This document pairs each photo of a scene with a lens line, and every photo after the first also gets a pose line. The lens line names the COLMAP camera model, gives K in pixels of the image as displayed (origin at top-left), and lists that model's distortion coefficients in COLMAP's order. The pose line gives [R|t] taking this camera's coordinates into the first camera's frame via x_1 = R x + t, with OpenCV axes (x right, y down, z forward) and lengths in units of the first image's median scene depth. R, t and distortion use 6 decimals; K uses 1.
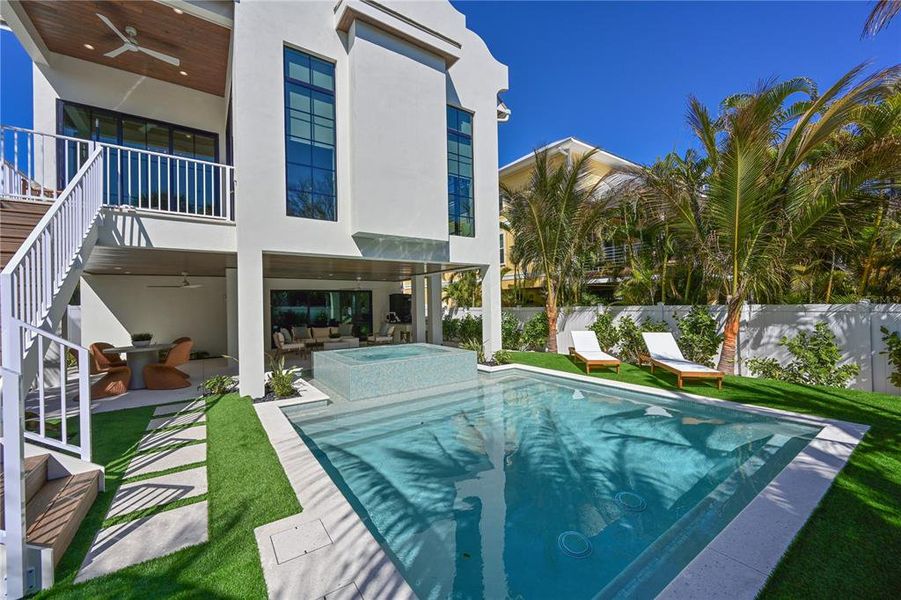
lens RADIAL K [[353.1, 0, 450.5], [0, 353.1, 300.0], [0, 0, 1]] dist [-0.000028, 0.000009]
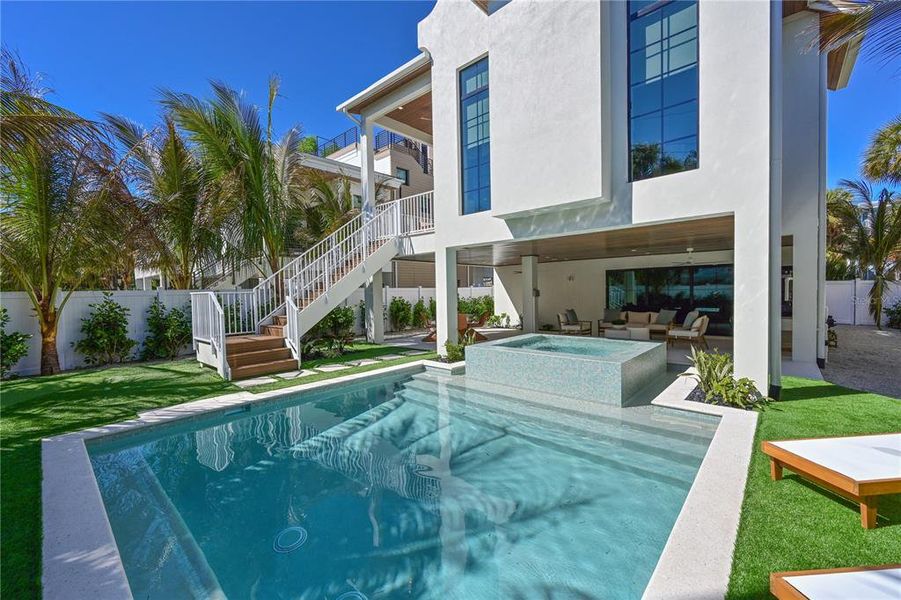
lens RADIAL K [[367.6, 0, 453.4], [0, 367.6, 302.1], [0, 0, 1]] dist [-0.001139, -0.000190]
pose [[0.233317, 0.045770, -0.971323, 0.587998], [0.023017, 0.998352, 0.052572, -0.004741], [0.972128, -0.034623, 0.231879, 0.504750]]
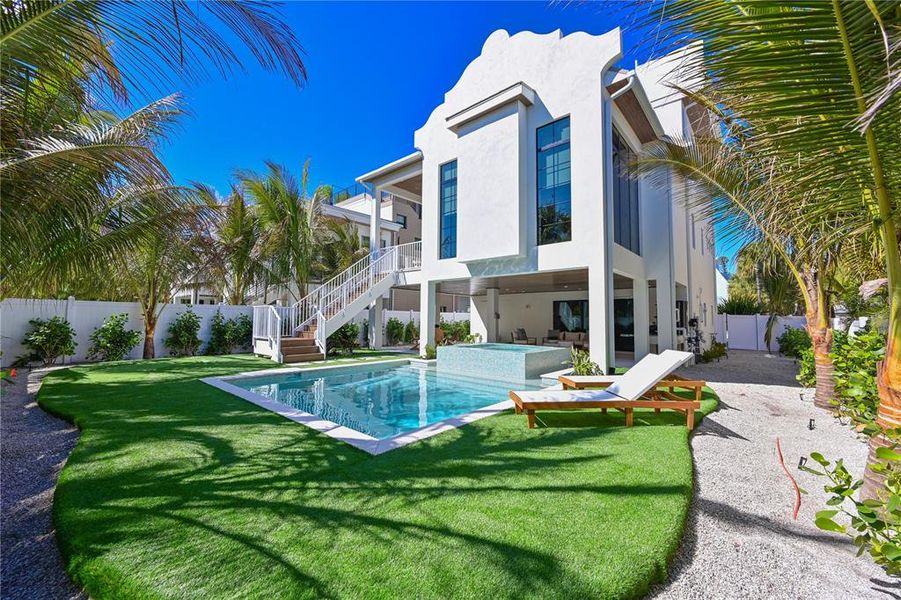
lens RADIAL K [[353.1, 0, 450.5], [0, 353.1, 300.0], [0, 0, 1]] dist [-0.000028, 0.000009]
pose [[0.241479, -0.031492, -0.969895, 0.970945], [-0.006106, 0.999404, -0.033971, 0.020889], [0.970387, 0.014125, 0.241143, 0.473033]]
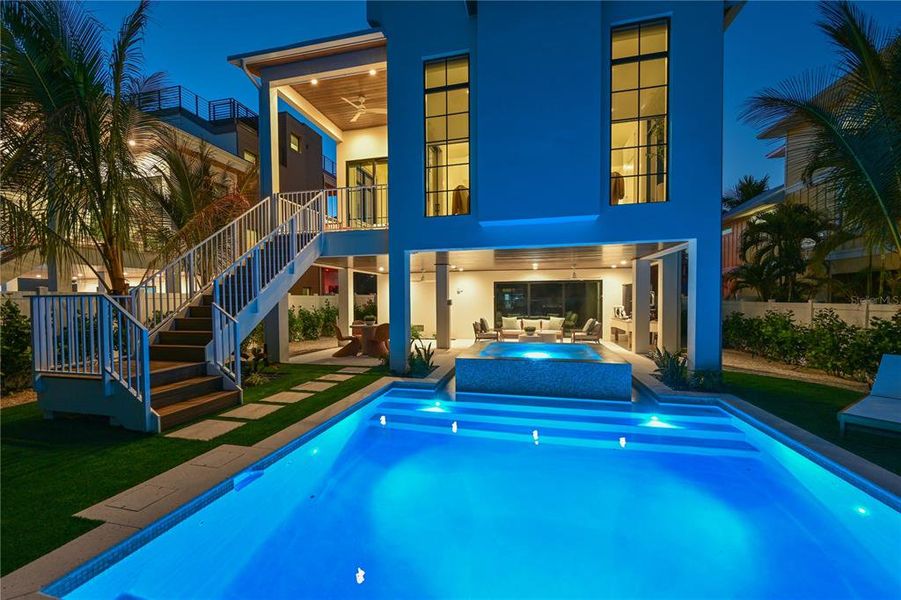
lens RADIAL K [[373.1, 0, 435.3], [0, 373.1, 305.9], [0, 0, 1]] dist [-0.001460, -0.000125]
pose [[0.650020, 0.031429, -0.759267, 0.352842], [0.000057, 0.999142, 0.041408, -0.001695], [0.759917, -0.026959, 0.649461, 0.186737]]
